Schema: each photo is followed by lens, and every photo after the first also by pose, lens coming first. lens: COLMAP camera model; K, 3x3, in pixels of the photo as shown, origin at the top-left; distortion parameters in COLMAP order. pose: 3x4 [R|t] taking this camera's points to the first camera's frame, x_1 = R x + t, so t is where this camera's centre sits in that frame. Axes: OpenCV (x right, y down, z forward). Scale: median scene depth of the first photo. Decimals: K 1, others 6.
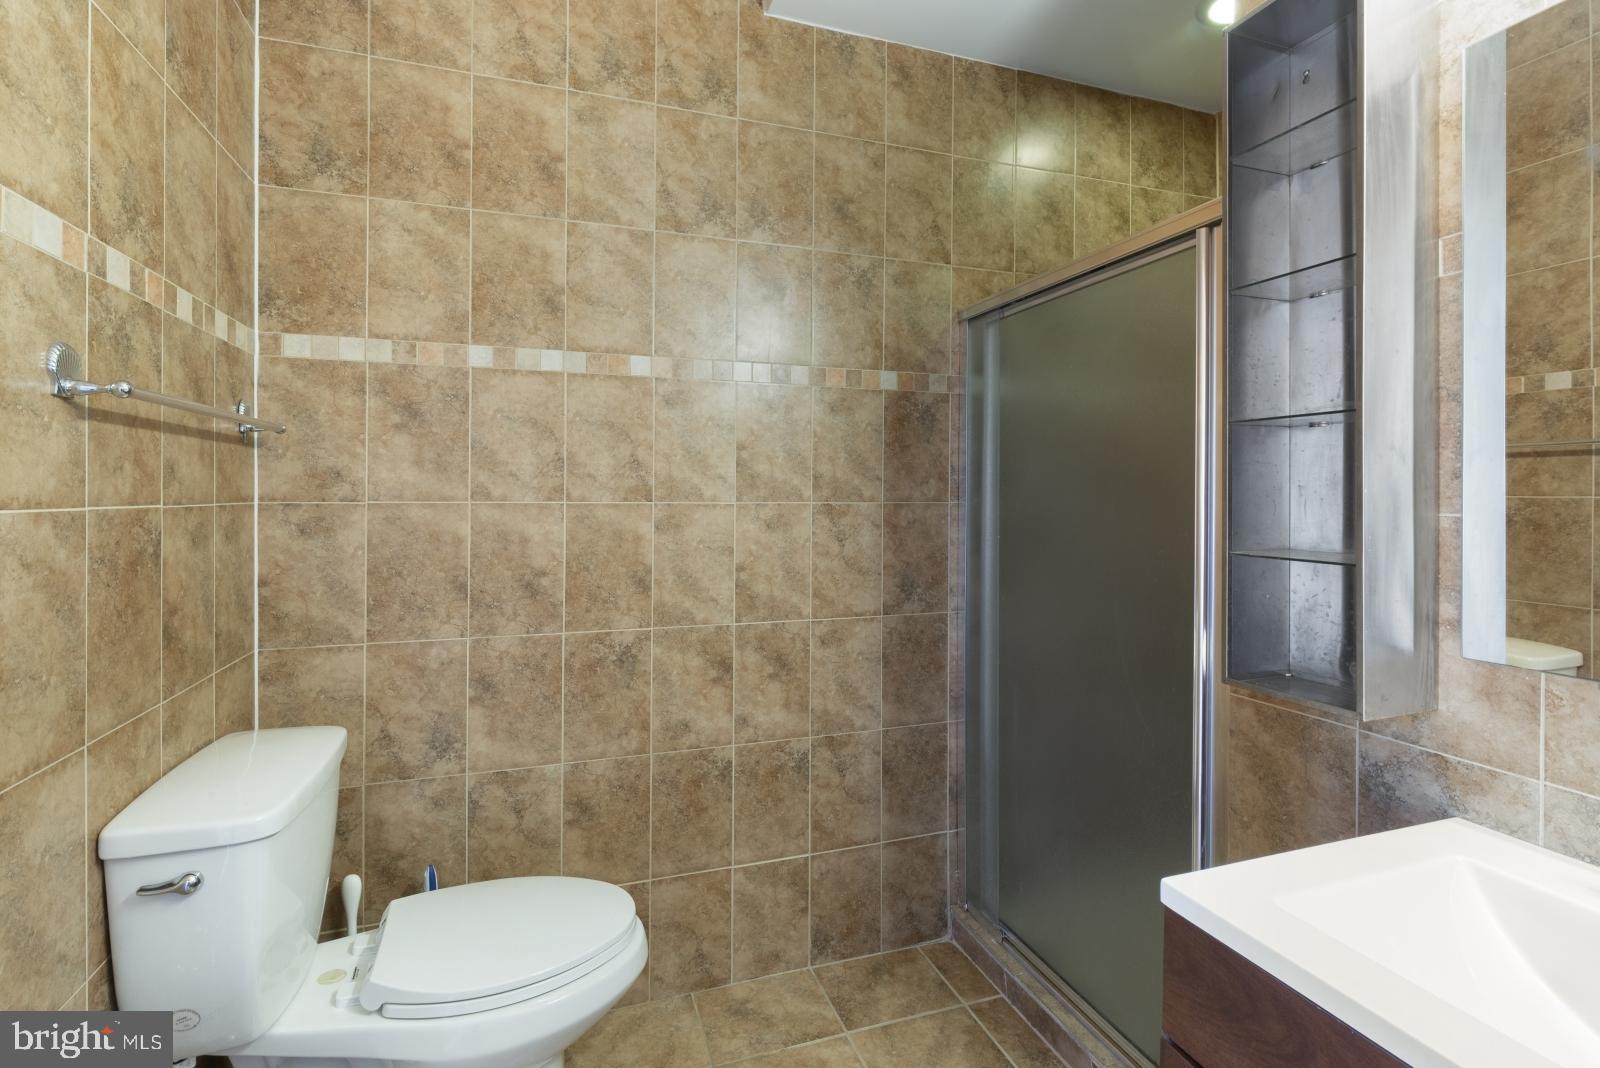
lens RADIAL K [[739.3, 0, 799.0], [0, 739.3, 500.9], [0, 0, 1]] dist [0.001625, -0.000636]
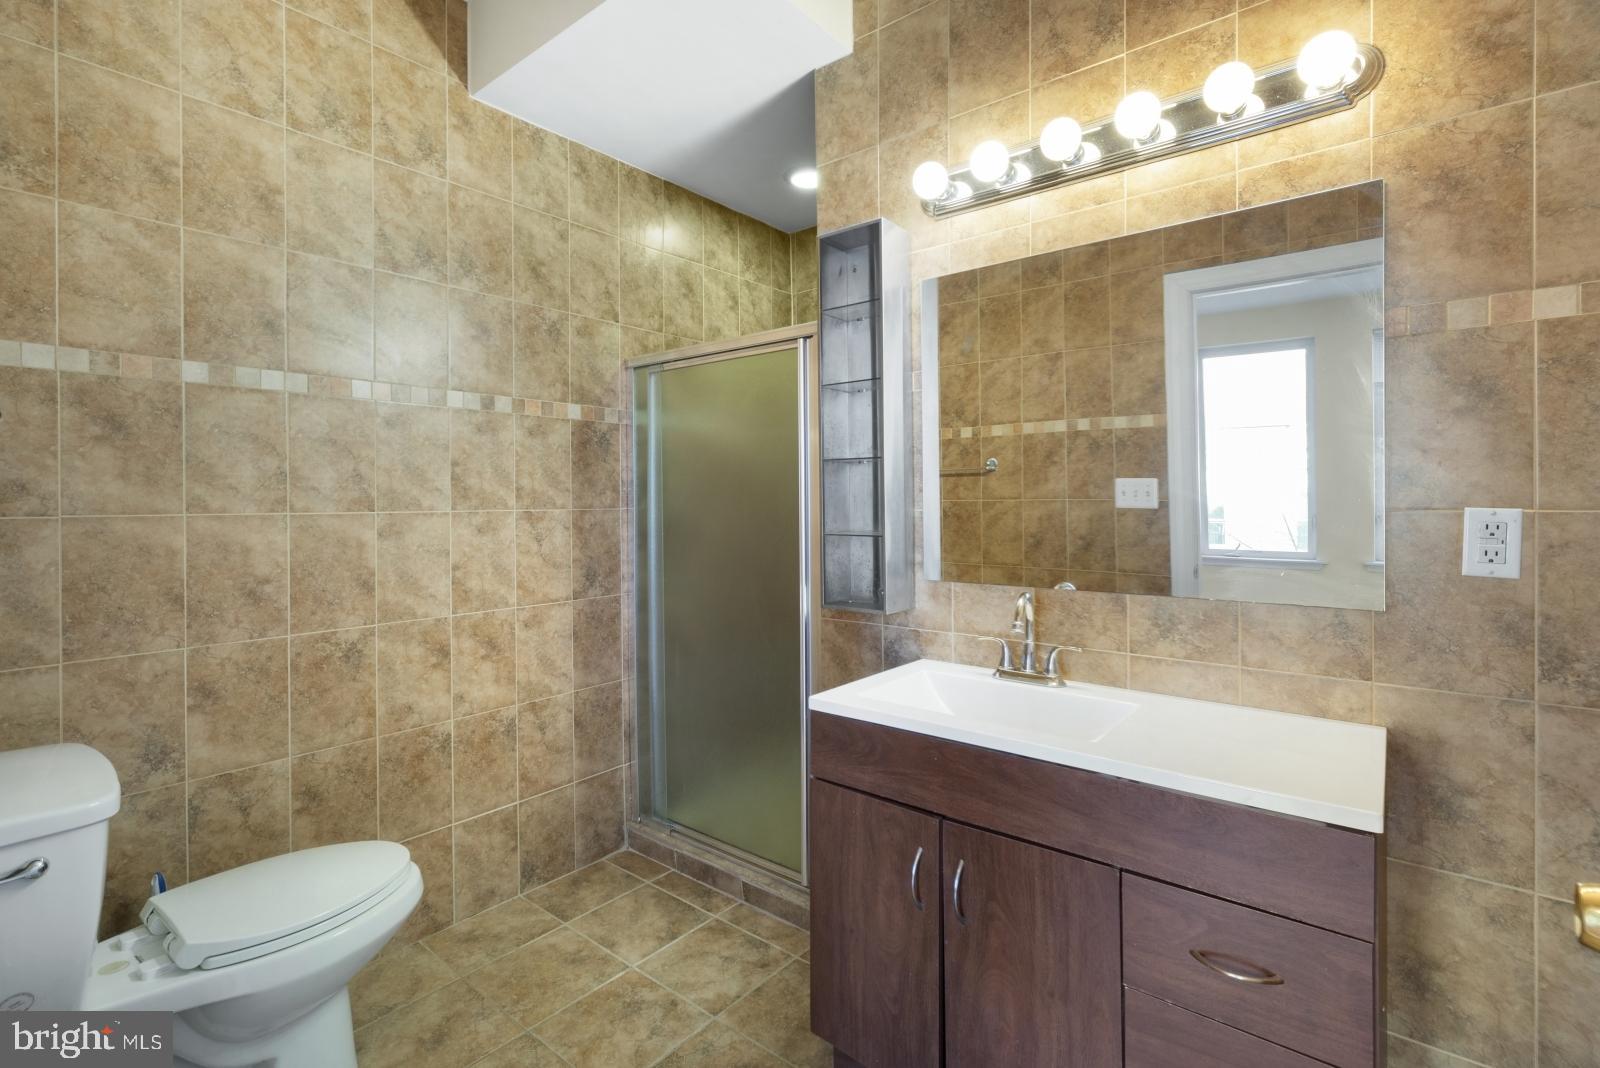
lens RADIAL K [[739.3, 0, 788.2], [0, 739.3, 507.2], [0, 0, 1]] dist [0.001625, -0.000636]
pose [[0.853769, -0.012917, 0.520491, -0.248813], [0.013717, 0.999903, 0.002313, 0.000455], [-0.520471, 0.005165, 0.853864, -0.282123]]
